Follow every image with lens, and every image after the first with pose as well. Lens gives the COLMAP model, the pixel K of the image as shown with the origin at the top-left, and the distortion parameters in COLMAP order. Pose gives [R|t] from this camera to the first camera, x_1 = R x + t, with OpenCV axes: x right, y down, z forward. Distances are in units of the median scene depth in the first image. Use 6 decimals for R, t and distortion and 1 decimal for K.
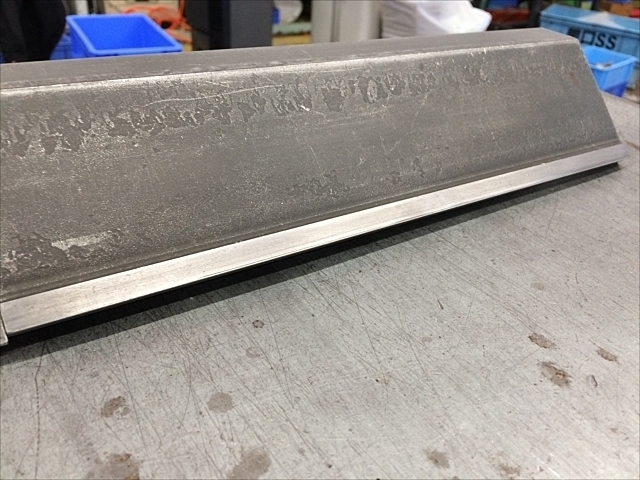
lens RADIAL K [[555.7, 0, 320.0], [0, 555.7, 240.0], [0, 0, 1]] dist [0.003935, 0.002722]
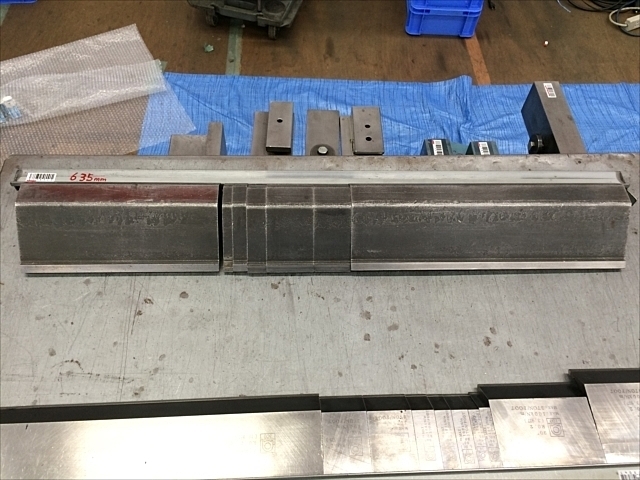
lens RADIAL K [[555.7, 0, 320.0], [0, 555.7, 240.0], [0, 0, 1]] dist [0.003935, 0.002722]
pose [[0.856815, 0.405514, -0.318476, 0.389621], [-0.262422, 0.874622, 0.407642, -1.444001], [0.443850, -0.265698, 0.855805, -2.229497]]
